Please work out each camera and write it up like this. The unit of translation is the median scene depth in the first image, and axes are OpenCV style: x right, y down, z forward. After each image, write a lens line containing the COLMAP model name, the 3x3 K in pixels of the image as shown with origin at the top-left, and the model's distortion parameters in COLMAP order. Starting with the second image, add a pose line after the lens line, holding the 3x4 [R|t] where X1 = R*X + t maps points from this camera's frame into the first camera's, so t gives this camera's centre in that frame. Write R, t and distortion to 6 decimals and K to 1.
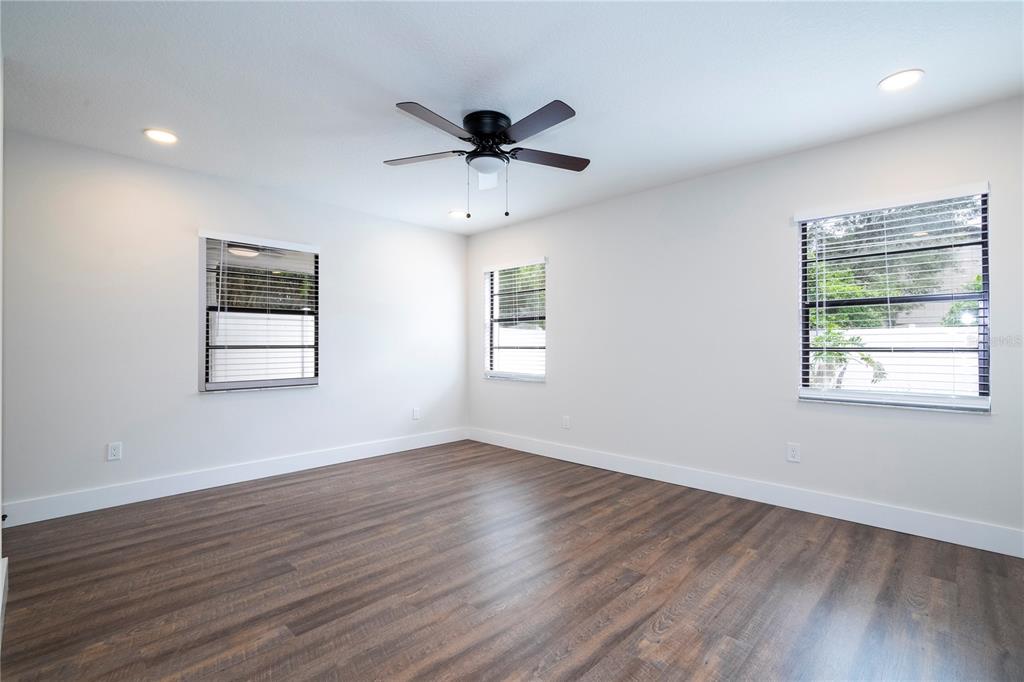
lens RADIAL K [[461.7, 0, 519.0], [0, 461.7, 342.8], [0, 0, 1]] dist [-0.001227, 0.000251]
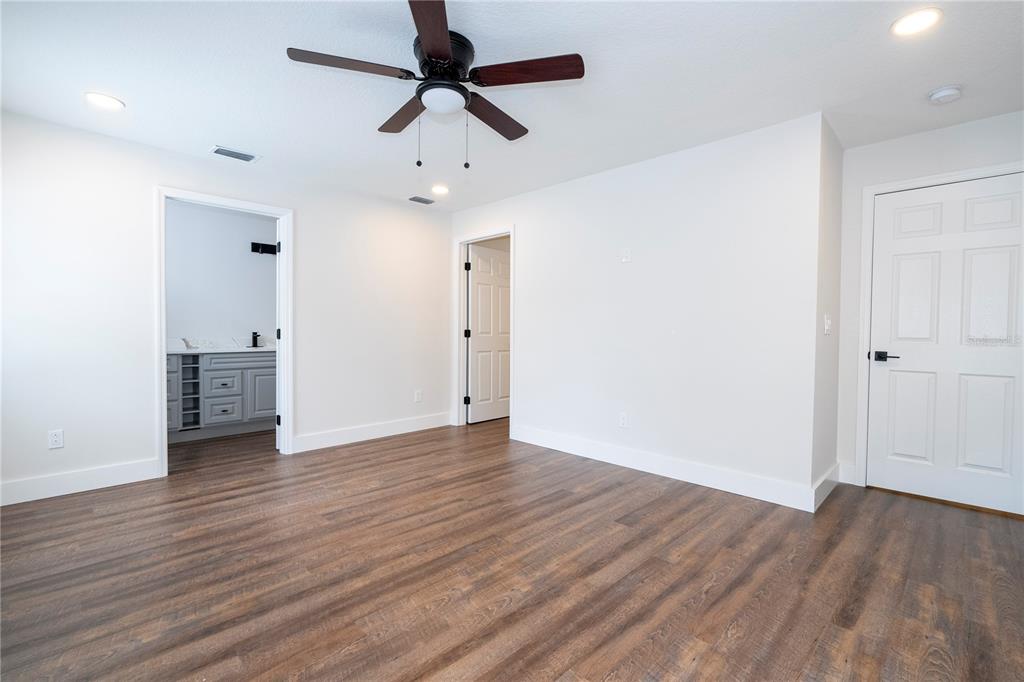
lens RADIAL K [[461.7, 0, 519.0], [0, 461.7, 342.8], [0, 0, 1]] dist [-0.001227, 0.000251]
pose [[-0.999843, -0.007723, 0.015977, -0.214409], [-0.007402, 0.999772, 0.020044, 0.016490], [-0.016129, 0.019922, -0.999671, 1.796699]]
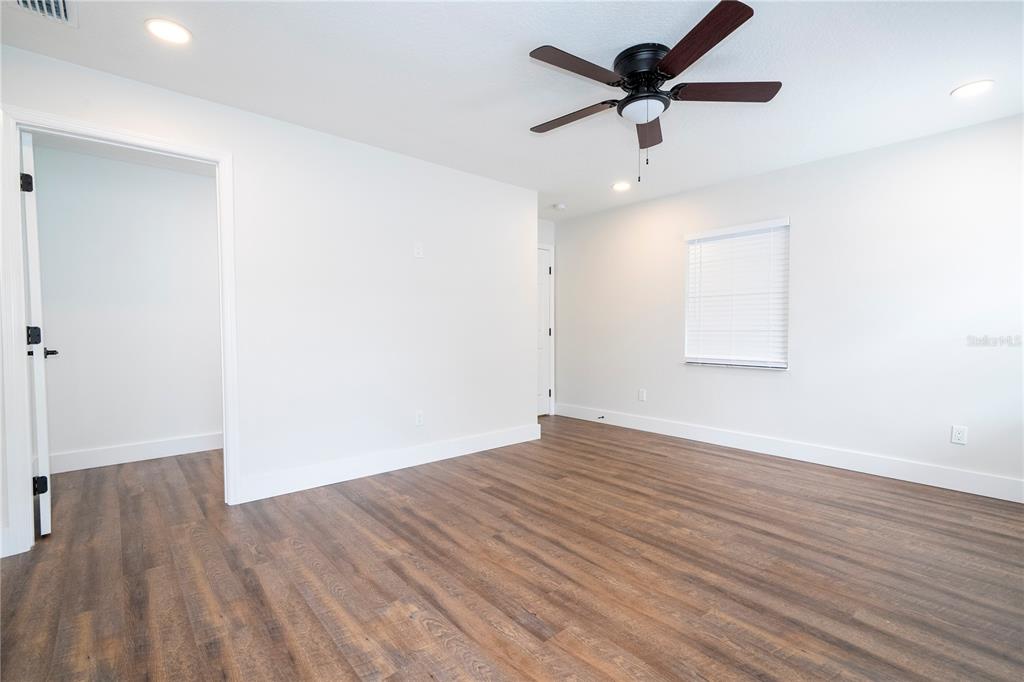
lens RADIAL K [[461.7, 0, 519.0], [0, 461.7, 342.8], [0, 0, 1]] dist [-0.001227, 0.000251]
pose [[-0.083022, 0.031840, -0.996039, 0.802757], [0.006286, 0.999486, 0.031426, 0.010769], [0.996528, -0.003652, -0.083179, 0.835333]]
